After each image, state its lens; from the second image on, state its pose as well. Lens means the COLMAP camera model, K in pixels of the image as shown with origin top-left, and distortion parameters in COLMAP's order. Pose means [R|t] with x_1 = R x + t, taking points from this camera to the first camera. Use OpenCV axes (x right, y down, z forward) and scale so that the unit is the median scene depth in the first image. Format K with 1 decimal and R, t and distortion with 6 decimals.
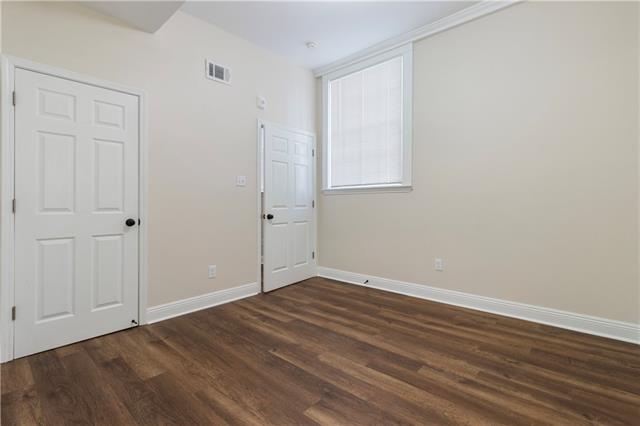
lens RADIAL K [[302.1, 0, 319.4], [0, 302.1, 209.4], [0, 0, 1]] dist [-0.000253, 0.000206]
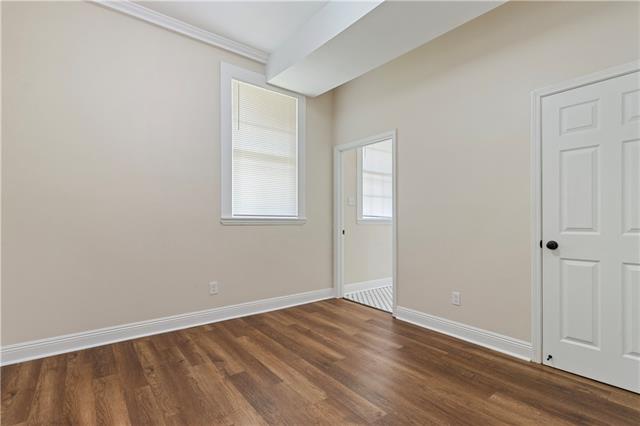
lens RADIAL K [[302.1, 0, 319.0], [0, 302.1, 215.3], [0, 0, 1]] dist [-0.000253, 0.000206]
pose [[-0.985785, 0.003872, 0.167967, -0.146448], [0.004405, 0.999986, 0.002796, -0.050008], [-0.167954, 0.003496, -0.985789, 2.037676]]
